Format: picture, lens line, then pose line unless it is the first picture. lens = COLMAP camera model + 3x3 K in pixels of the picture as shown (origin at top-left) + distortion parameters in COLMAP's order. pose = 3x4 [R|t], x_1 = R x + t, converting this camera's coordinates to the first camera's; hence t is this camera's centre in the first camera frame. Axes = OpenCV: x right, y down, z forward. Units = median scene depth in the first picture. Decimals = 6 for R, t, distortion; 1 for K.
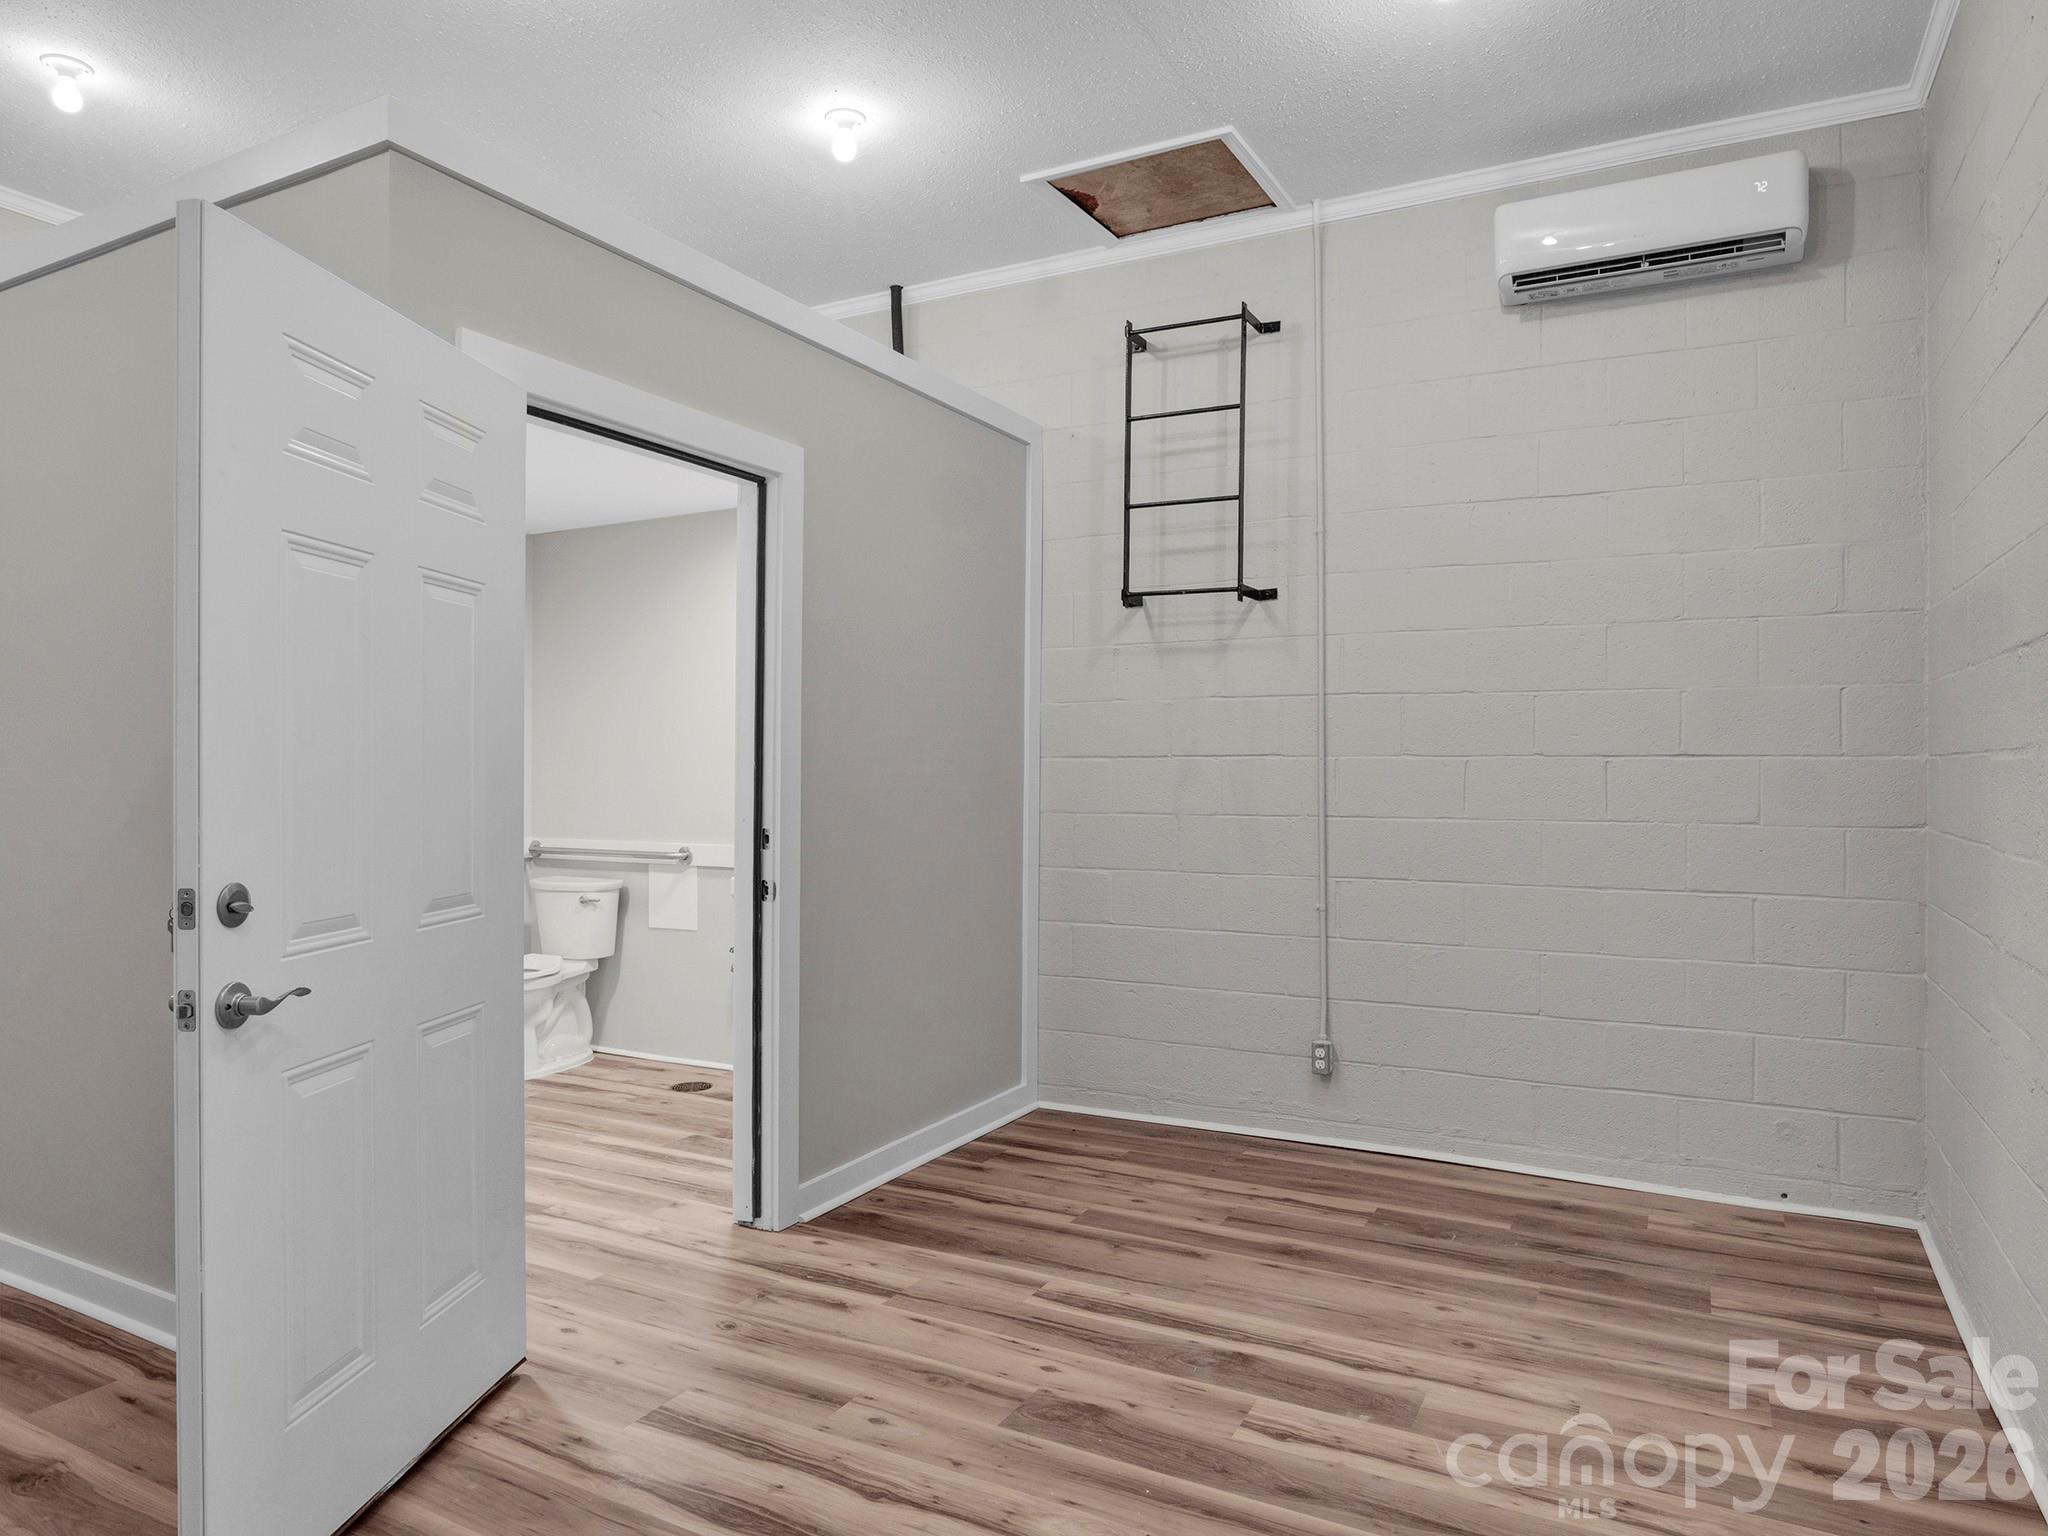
lens RADIAL K [[1289.6, 0, 1036.2], [0, 1289.6, 767.3], [0, 0, 1]] dist [-0.022012, 0.010855]
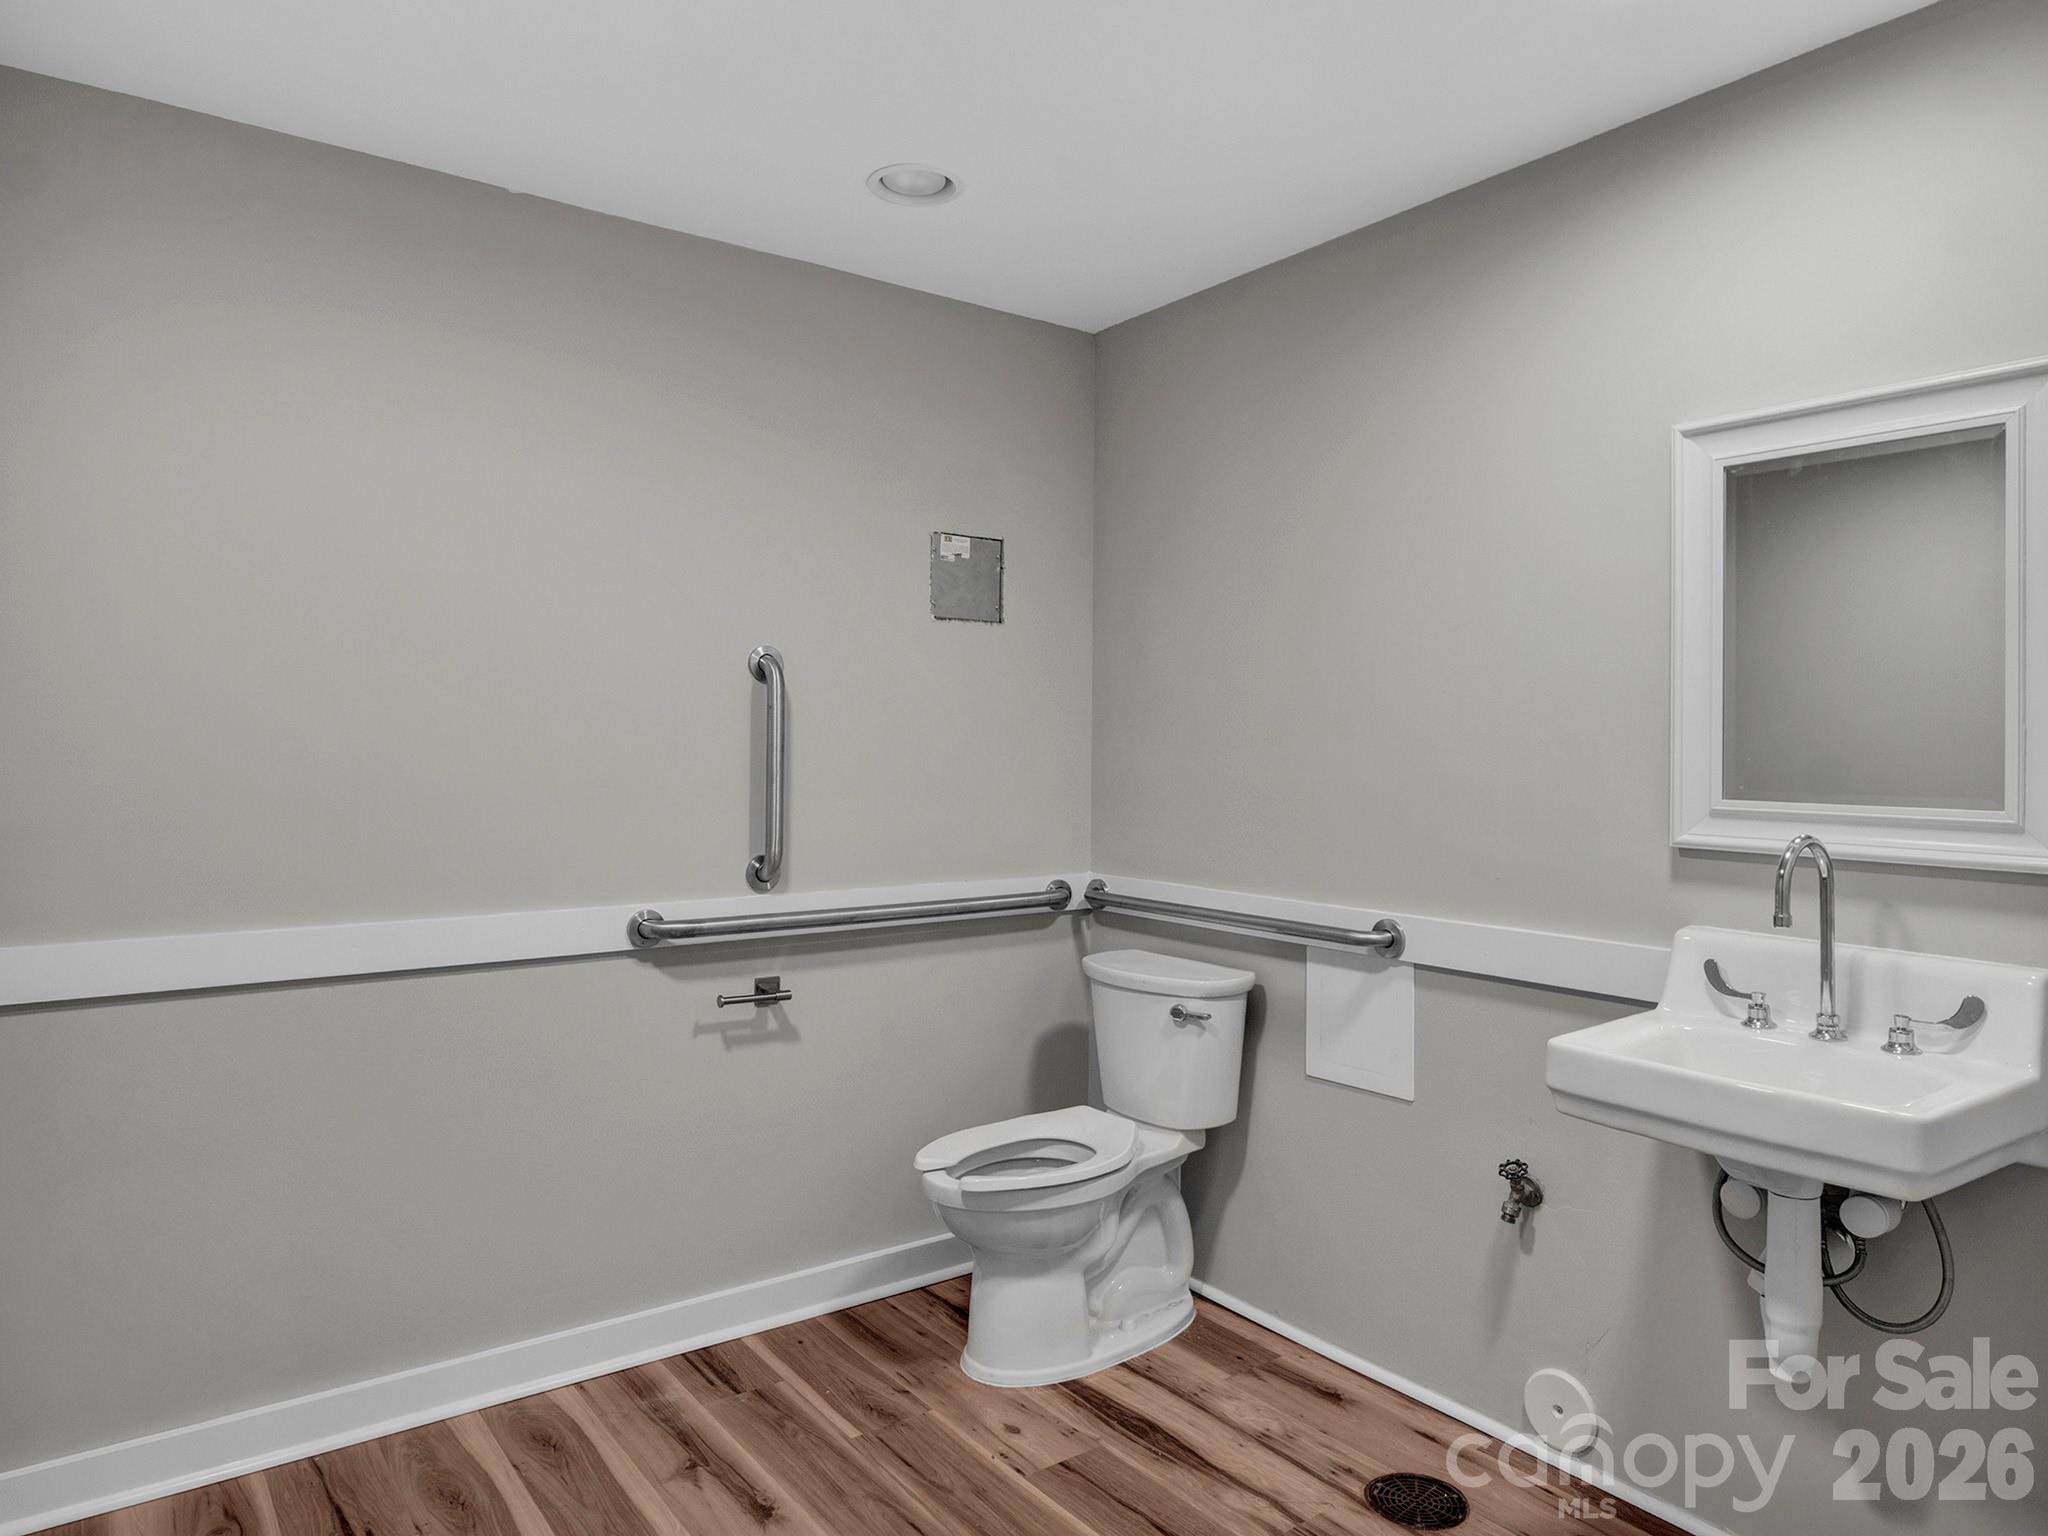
lens RADIAL K [[1289.6, 0, 1019.1], [0, 1289.6, 757.3], [0, 0, 1]] dist [-0.022012, 0.010855]
pose [[0.894003, 0.009851, -0.447953, -0.181777], [-0.007790, 0.999949, 0.006443, 0.001172], [0.447994, -0.002270, 0.894034, 0.517566]]
